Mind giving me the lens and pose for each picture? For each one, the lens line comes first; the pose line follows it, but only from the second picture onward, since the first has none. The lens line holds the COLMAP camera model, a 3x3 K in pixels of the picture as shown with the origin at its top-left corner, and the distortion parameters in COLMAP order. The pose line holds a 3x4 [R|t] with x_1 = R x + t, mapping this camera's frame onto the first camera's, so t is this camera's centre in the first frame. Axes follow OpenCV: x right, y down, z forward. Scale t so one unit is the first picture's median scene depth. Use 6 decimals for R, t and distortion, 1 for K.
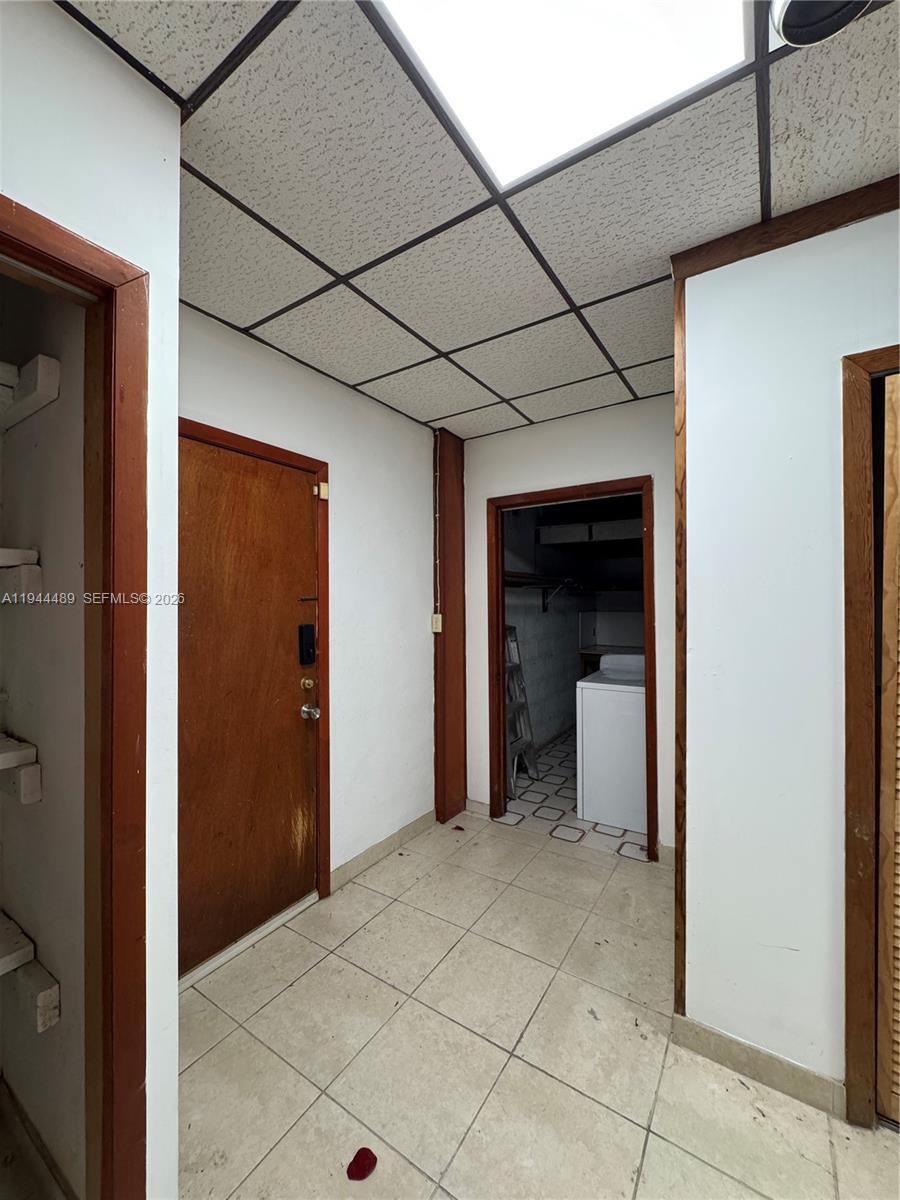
lens RADIAL K [[478.8, 0, 450.2], [0, 478.8, 598.8], [0, 0, 1]] dist [-0.003643, 0.000993]
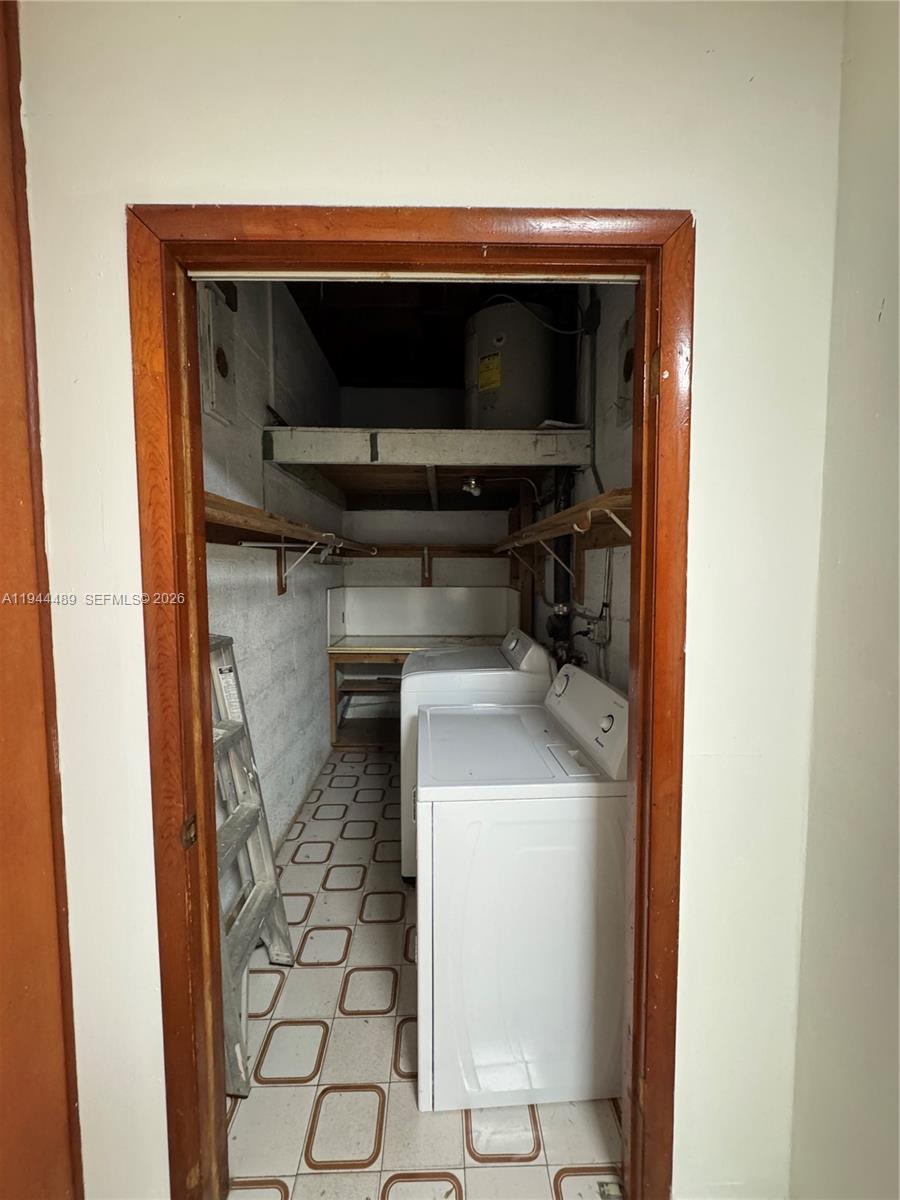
lens RADIAL K [[478.8, 0, 449.6], [0, 478.8, 595.8], [0, 0, 1]] dist [-0.003643, 0.000993]
pose [[0.819731, -0.030598, 0.571930, 0.054108], [-0.004243, 0.998220, 0.059485, -0.004118], [-0.572732, -0.051189, 0.818143, 0.546766]]
